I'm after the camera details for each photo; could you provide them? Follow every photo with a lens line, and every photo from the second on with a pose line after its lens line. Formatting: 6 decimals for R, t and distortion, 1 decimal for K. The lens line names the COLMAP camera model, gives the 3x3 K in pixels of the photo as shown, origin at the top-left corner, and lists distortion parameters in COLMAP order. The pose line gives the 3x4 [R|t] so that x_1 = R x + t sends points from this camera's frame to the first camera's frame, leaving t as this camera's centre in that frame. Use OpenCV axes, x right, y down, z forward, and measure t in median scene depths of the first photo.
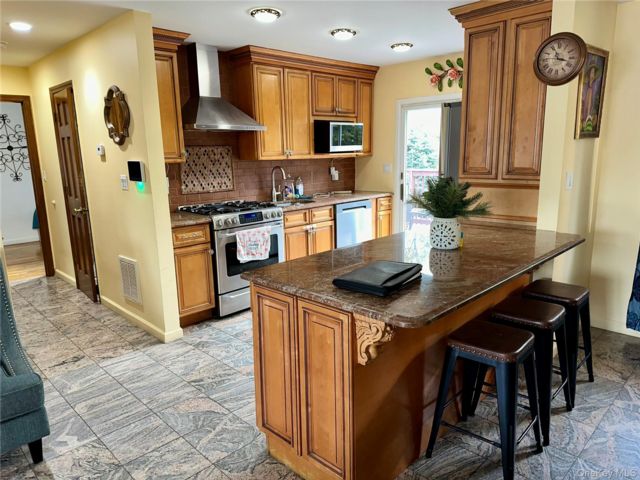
lens RADIAL K [[449.3, 0, 321.3], [0, 449.3, 240.5], [0, 0, 1]] dist [-0.002352, -0.012408]
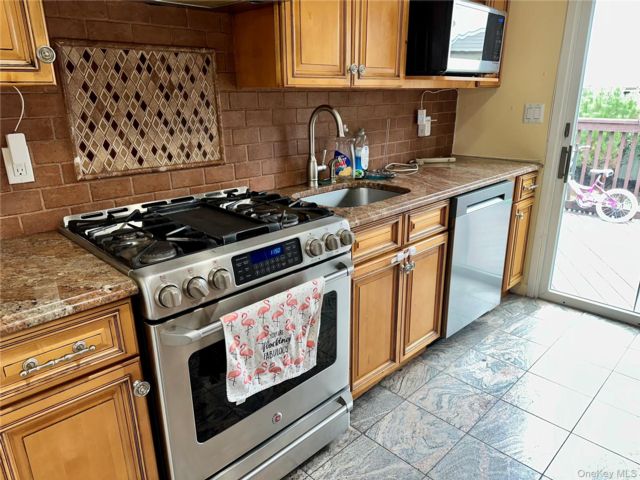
lens RADIAL K [[449.3, 0, 306.4], [0, 449.3, 248.3], [0, 0, 1]] dist [-0.002352, -0.012408]
pose [[0.999378, 0.019664, -0.029262, -0.106938], [-0.015610, 0.991015, 0.132840, -0.093709], [0.031611, -0.132301, 0.990705, 0.602711]]
